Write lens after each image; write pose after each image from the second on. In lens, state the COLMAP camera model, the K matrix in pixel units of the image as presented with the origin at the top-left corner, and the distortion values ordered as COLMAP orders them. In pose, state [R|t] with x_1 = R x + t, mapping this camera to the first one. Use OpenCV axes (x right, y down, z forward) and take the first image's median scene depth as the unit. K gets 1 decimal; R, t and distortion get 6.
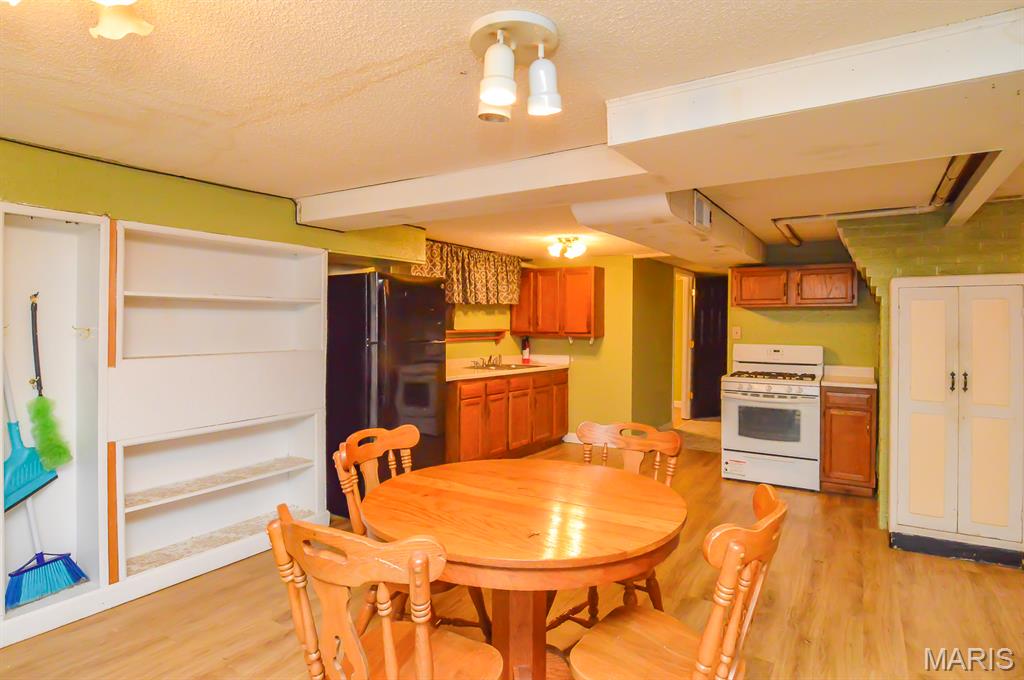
lens RADIAL K [[558.5, 0, 511.8], [0, 558.5, 335.1], [0, 0, 1]] dist [-0.003344, -0.001232]
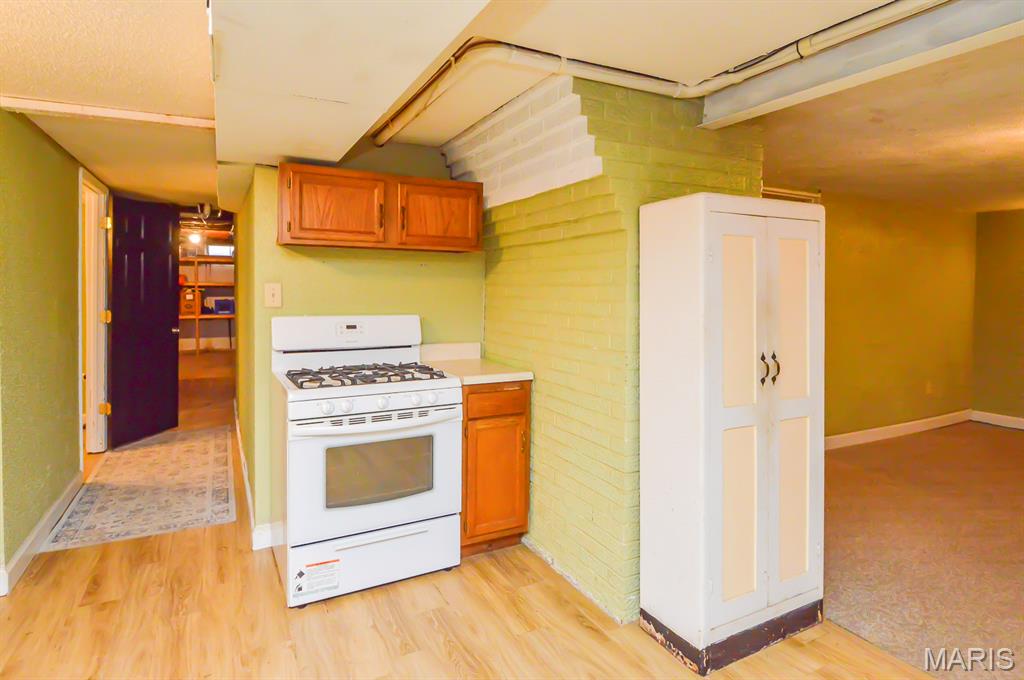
lens RADIAL K [[547.3, 0, 510.3], [0, 547.3, 304.1], [0, 0, 1]] dist [-0.000476, -0.000137]
pose [[0.497874, -0.029079, 0.866762, 0.078921], [0.015400, 0.999577, 0.024689, -0.005636], [-0.867112, 0.001057, 0.498111, 0.595669]]
